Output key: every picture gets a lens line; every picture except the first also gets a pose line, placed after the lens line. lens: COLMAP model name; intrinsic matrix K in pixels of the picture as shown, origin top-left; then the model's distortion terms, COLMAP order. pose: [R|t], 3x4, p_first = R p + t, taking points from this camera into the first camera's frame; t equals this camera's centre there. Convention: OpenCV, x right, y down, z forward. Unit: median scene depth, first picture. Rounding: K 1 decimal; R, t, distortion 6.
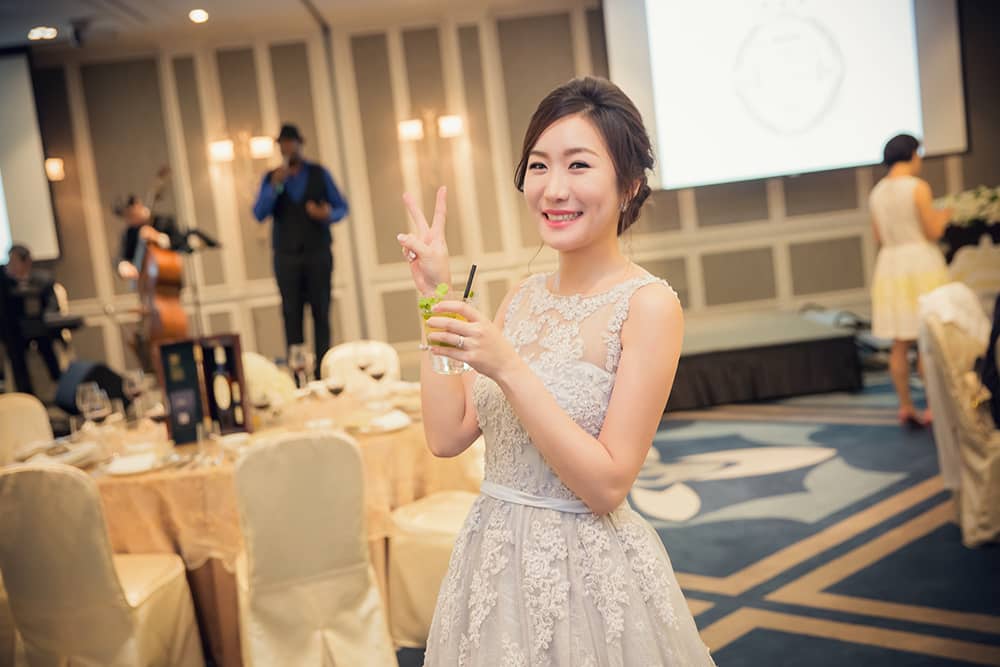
lens RADIAL K [[1505.6, 0, 500.0], [0, 1505.6, 333.5], [0, 0, 1]] dist [0.188566, -0.040914]
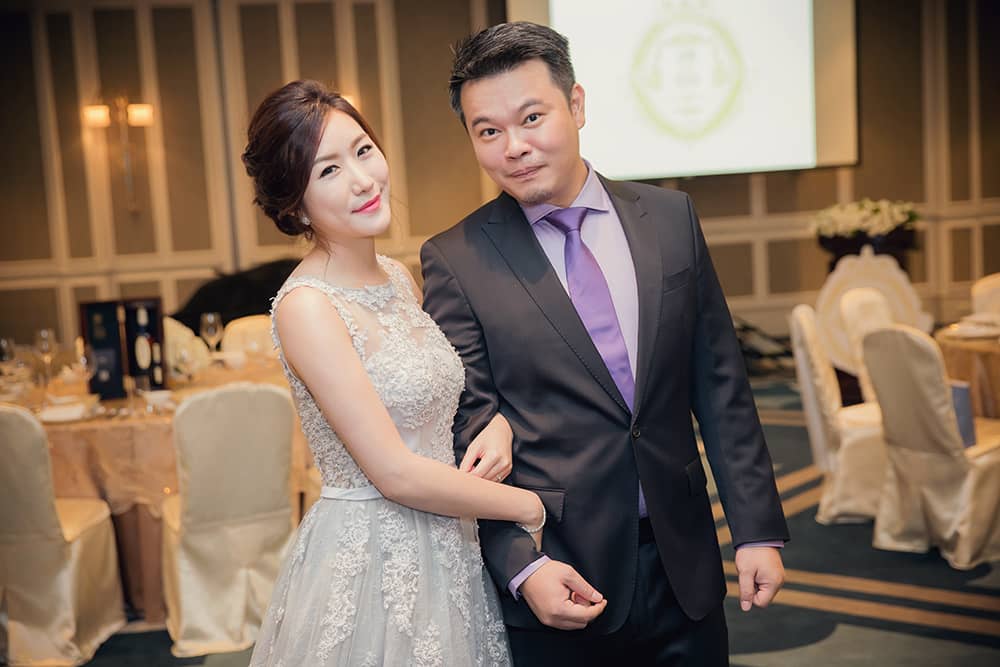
lens RADIAL K [[1631.3, 0, 500.0], [0, 1631.3, 333.5], [0, 0, 1]] dist [0.172600, 0.050435]
pose [[0.995353, 0.049014, 0.082890, -0.033281], [-0.048973, 0.998797, -0.002531, 0.016632], [-0.082914, -0.001541, 0.996556, -0.148275]]
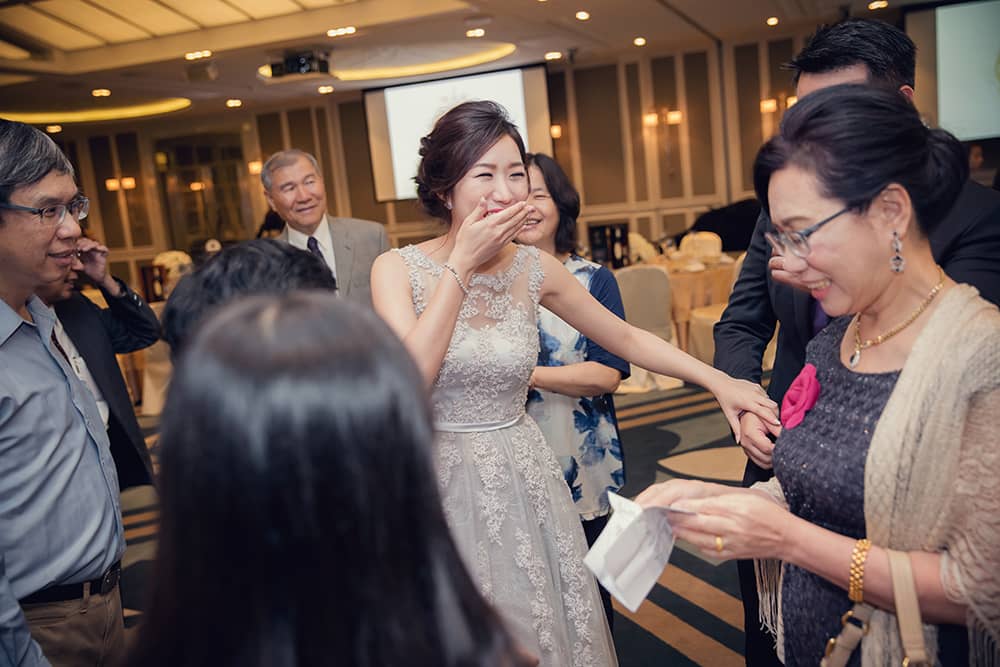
lens RADIAL K [[1034.0, 0, 500.0], [0, 1034.0, 333.5], [0, 0, 1]] dist [-0.000586, 0.002399]
pose [[0.942814, 0.068225, -0.326261, 0.137409], [-0.037328, 0.994282, 0.100048, 0.015504], [0.331221, -0.082148, 0.939970, -0.409181]]
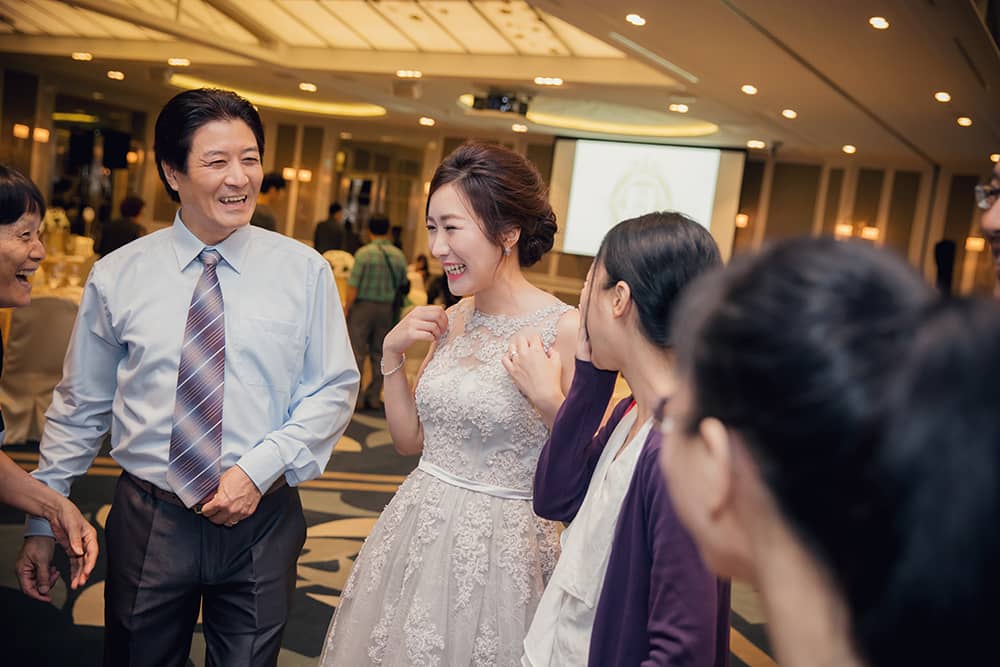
lens RADIAL K [[1129.7, 0, 500.0], [0, 1129.7, 333.5], [0, 0, 1]] dist [0.011314, 0.008244]
pose [[0.851364, 0.261618, -0.454682, 0.214386], [-0.263991, 0.962682, 0.059606, 0.018585], [0.453308, 0.069286, 0.888657, -0.565285]]
